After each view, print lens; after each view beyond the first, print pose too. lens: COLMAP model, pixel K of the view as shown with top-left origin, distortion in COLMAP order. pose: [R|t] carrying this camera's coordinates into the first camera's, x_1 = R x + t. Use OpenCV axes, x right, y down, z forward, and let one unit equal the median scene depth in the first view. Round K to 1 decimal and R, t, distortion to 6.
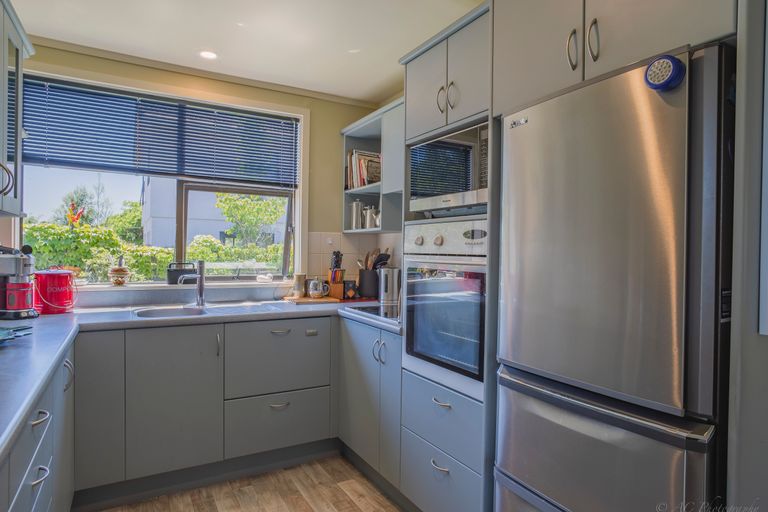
lens RADIAL K [[457.0, 0, 381.2], [0, 457.0, 254.7], [0, 0, 1]] dist [-0.009499, 0.003658]
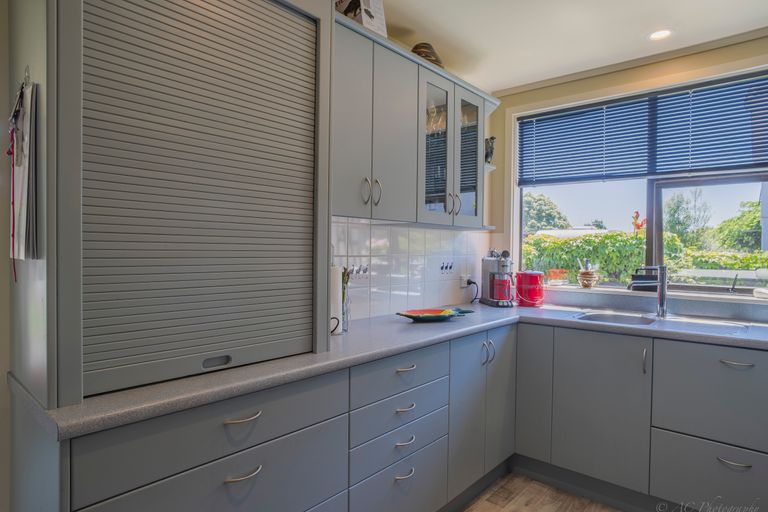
lens RADIAL K [[457.0, 0, 379.2], [0, 457.0, 253.7], [0, 0, 1]] dist [-0.009499, 0.003658]
pose [[0.322738, -0.003548, -0.946482, 0.266222], [-0.011993, 0.999897, -0.007838, 0.002031], [0.946412, 0.013881, 0.322662, 0.189830]]
